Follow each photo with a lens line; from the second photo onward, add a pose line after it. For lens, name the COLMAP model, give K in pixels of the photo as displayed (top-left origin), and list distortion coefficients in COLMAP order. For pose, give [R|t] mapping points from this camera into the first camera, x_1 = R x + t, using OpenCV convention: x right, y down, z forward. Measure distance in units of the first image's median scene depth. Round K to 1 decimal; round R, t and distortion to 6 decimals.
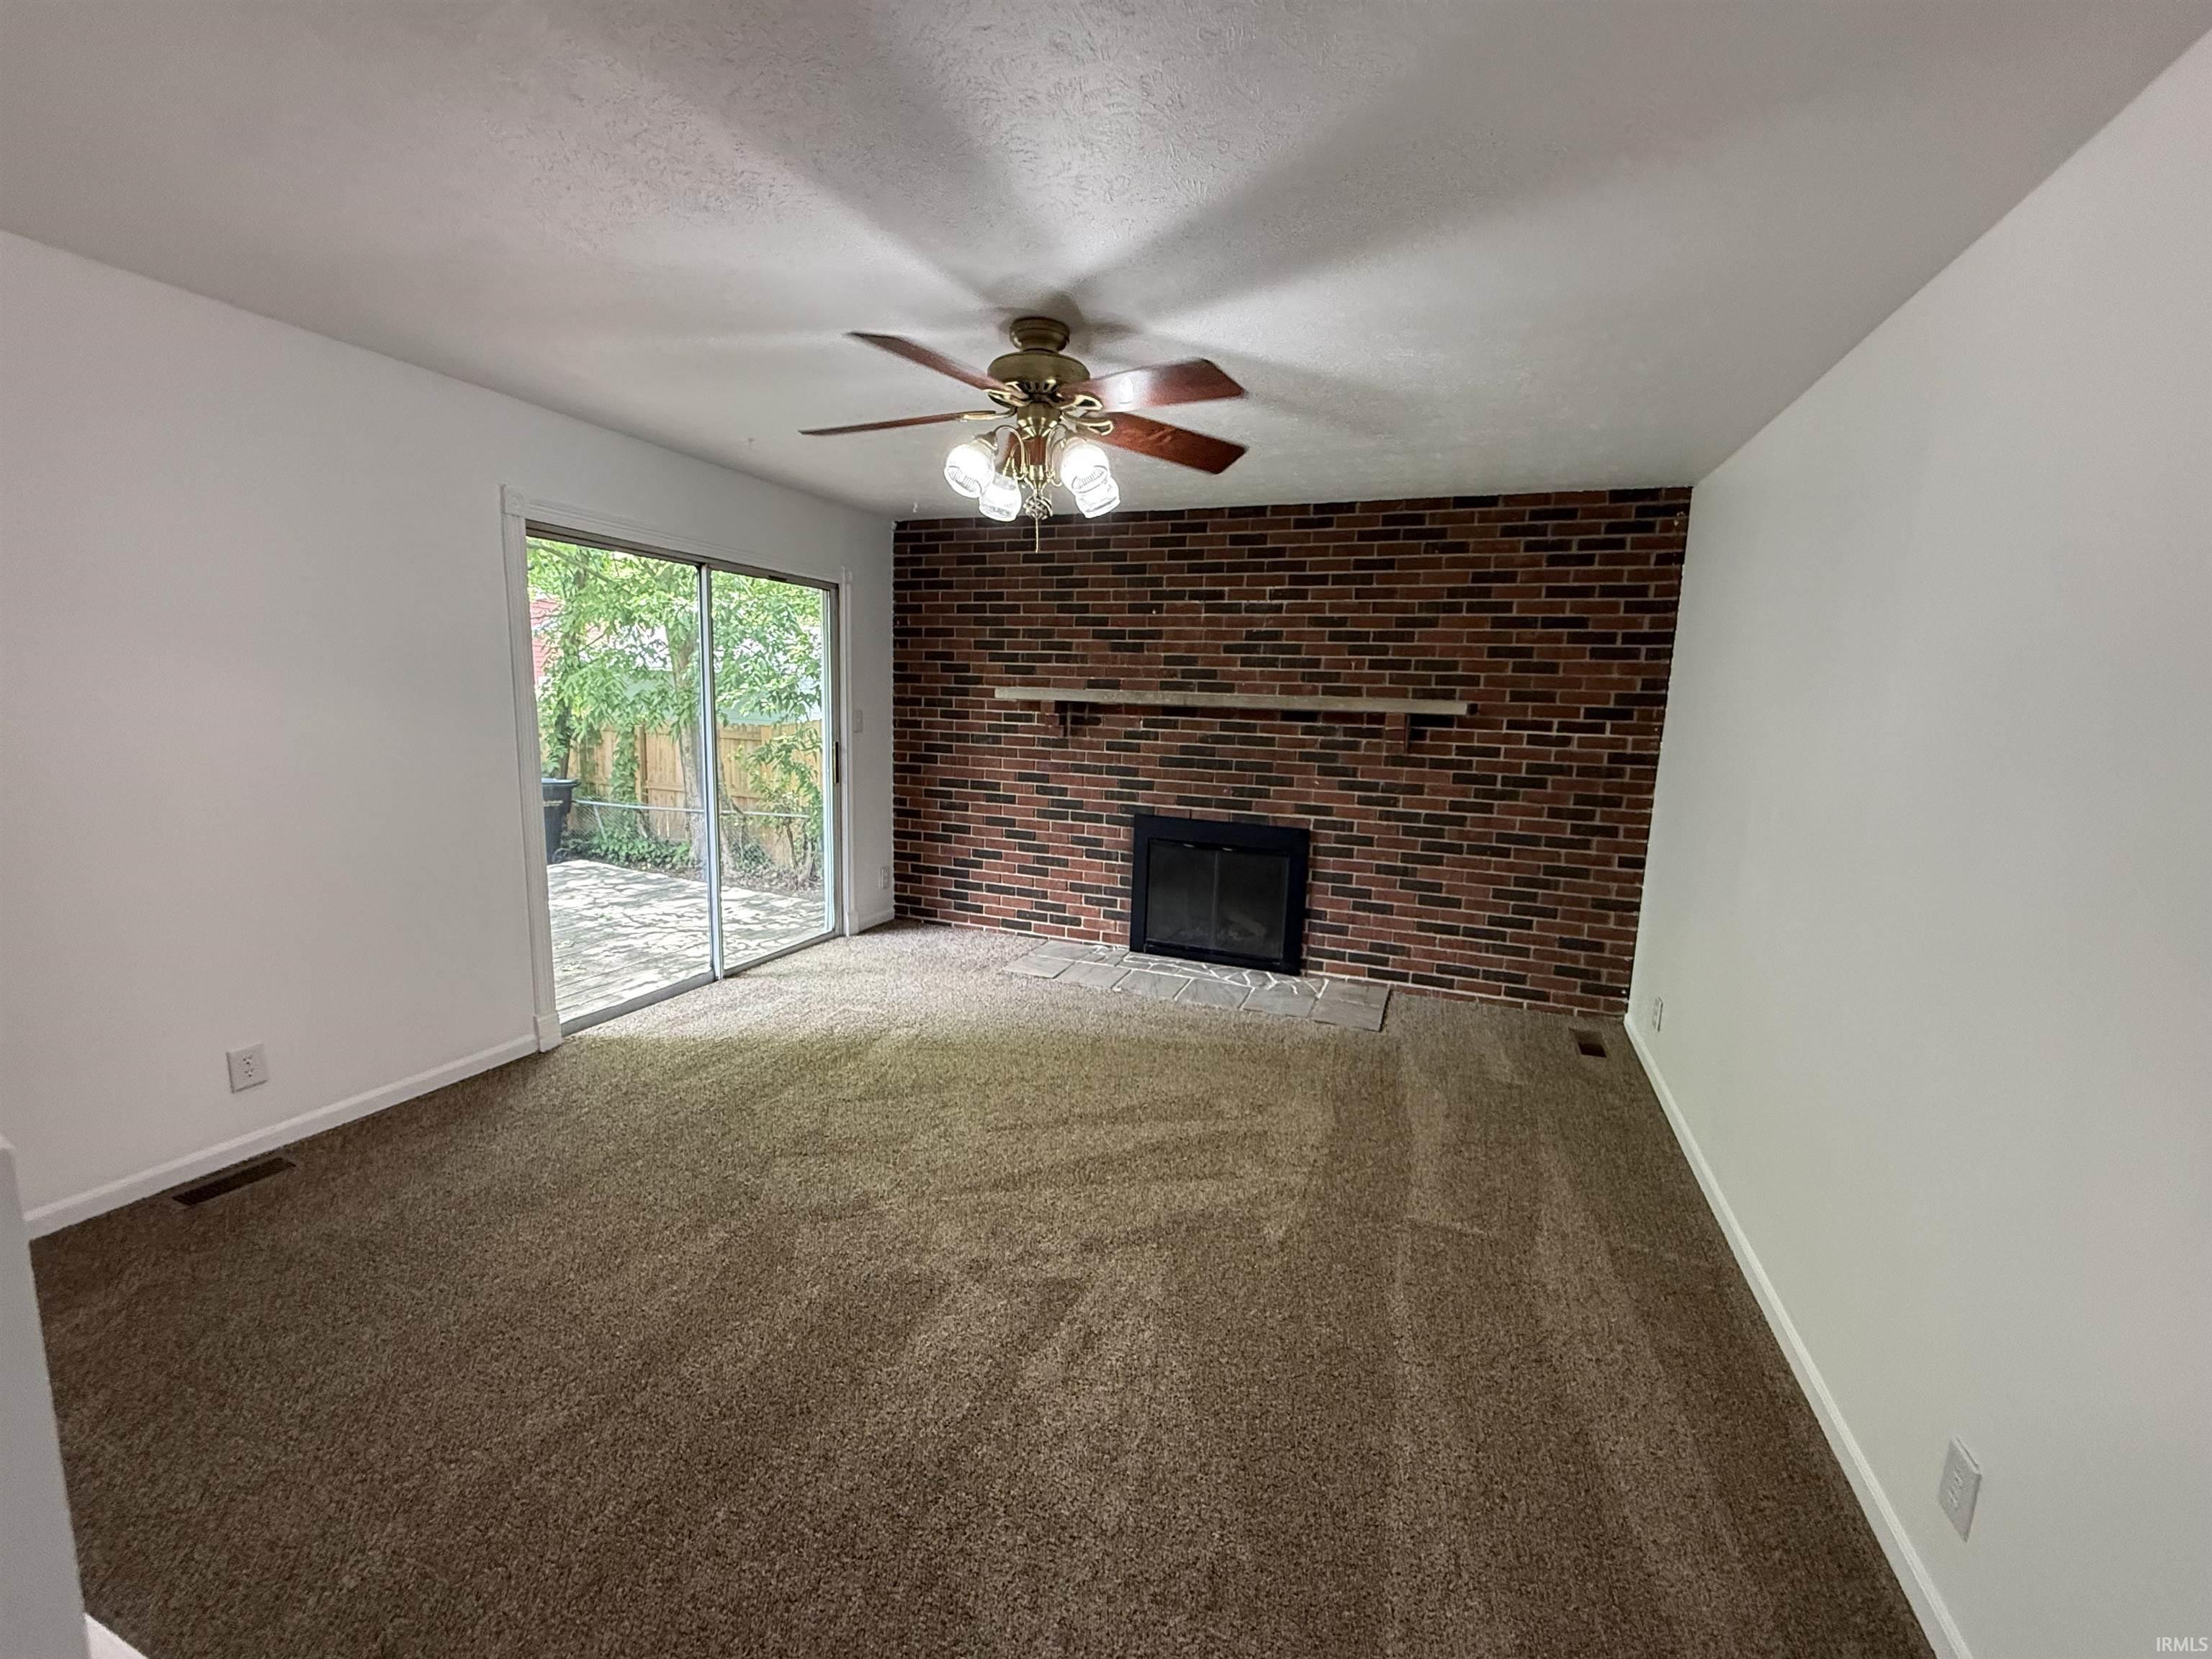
lens RADIAL K [[891.7, 0, 1105.2], [0, 891.7, 831.5], [0, 0, 1]] dist [-0.003368, -0.000648]
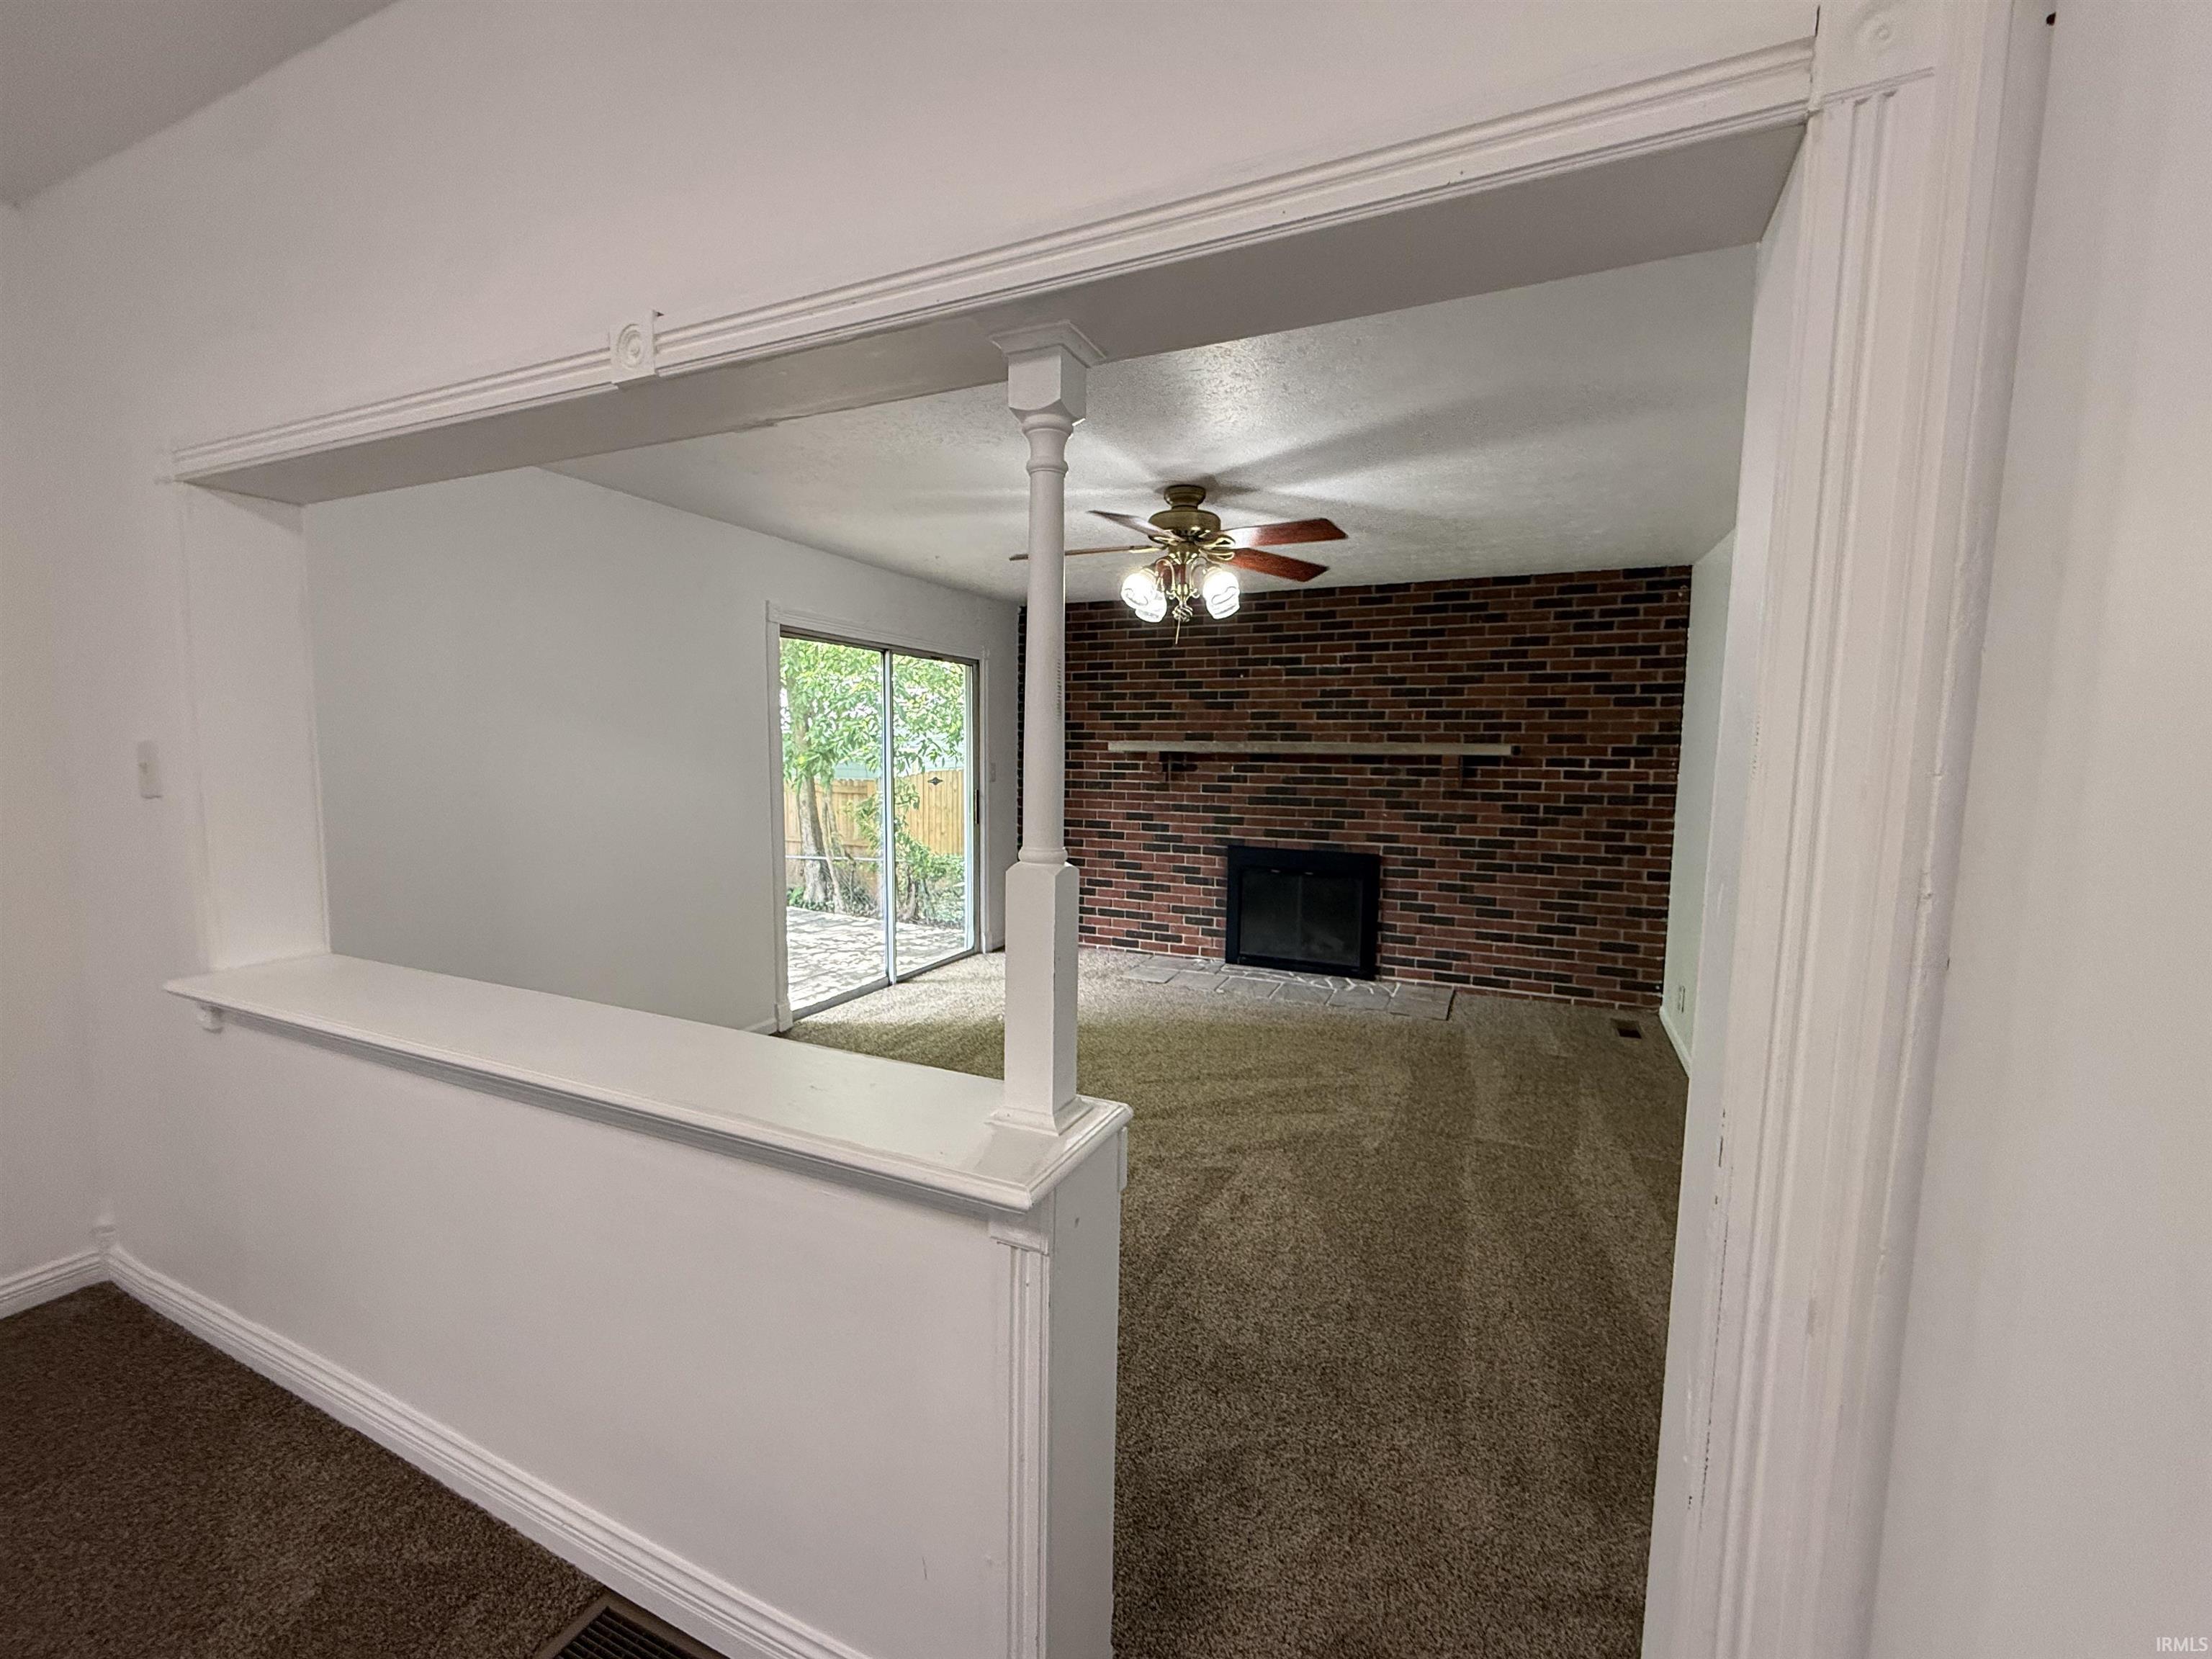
lens RADIAL K [[891.7, 0, 1104.2], [0, 891.7, 831.8], [0, 0, 1]] dist [-0.003368, -0.000648]
pose [[0.998080, -0.017198, -0.059507, -0.068096], [0.013817, 0.998291, -0.056781, 0.031107], [0.060382, 0.055849, 0.996612, -0.212604]]
